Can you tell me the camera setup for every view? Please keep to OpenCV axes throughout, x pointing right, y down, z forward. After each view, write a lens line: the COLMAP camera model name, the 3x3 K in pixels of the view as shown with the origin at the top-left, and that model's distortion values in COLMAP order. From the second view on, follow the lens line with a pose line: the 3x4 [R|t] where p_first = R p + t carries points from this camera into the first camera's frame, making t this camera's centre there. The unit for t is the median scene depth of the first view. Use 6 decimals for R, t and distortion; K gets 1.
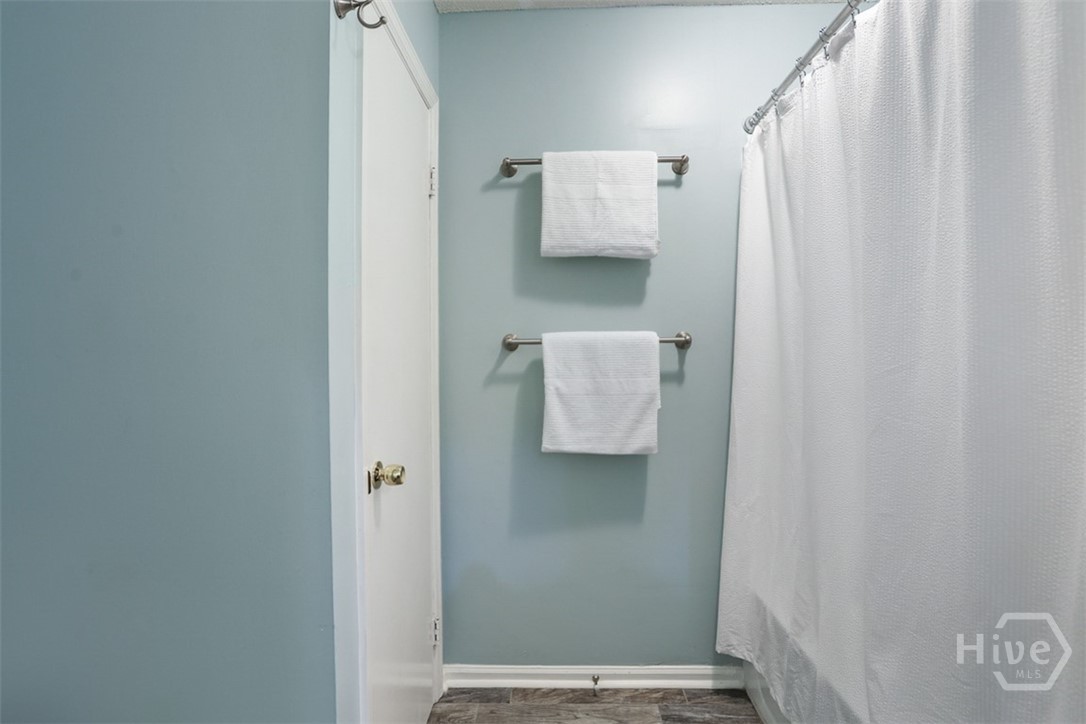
lens RADIAL K [[540.1, 0, 544.7], [0, 540.1, 361.3], [0, 0, 1]] dist [-0.024651, 0.006072]
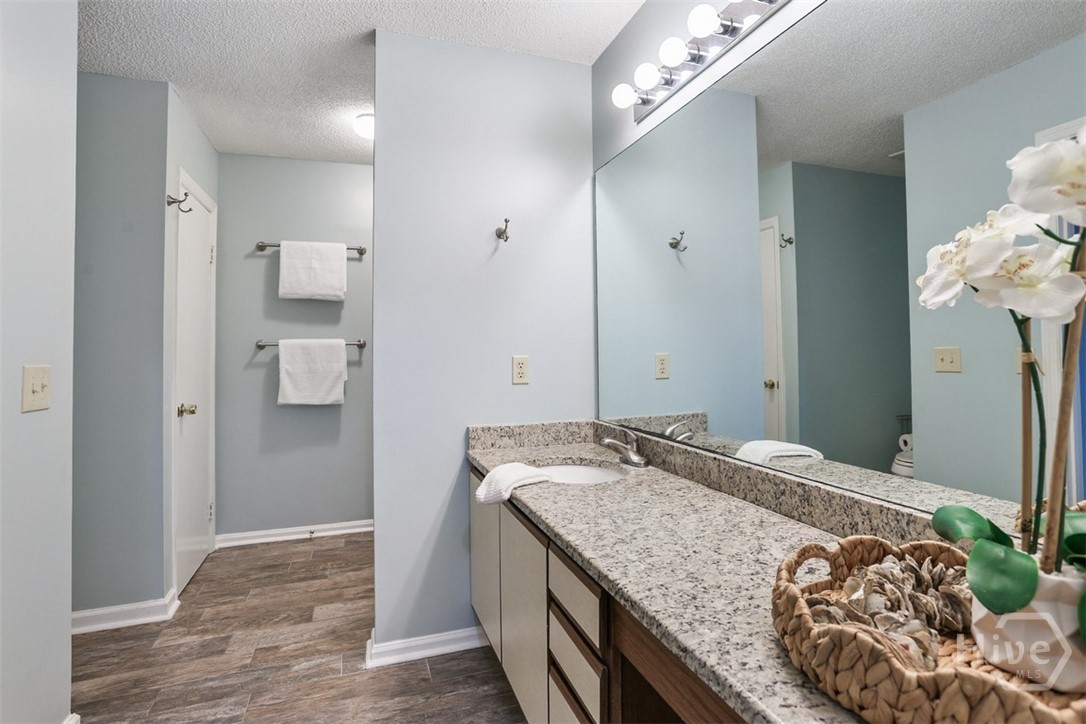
lens RADIAL K [[540.1, 0, 532.9], [0, 540.1, 335.8], [0, 0, 1]] dist [-0.024651, 0.006072]
pose [[0.941570, 0.007427, 0.336735, 0.193234], [0.003677, 0.999471, -0.032327, -0.003268], [-0.336797, 0.031676, 0.941044, -1.008624]]
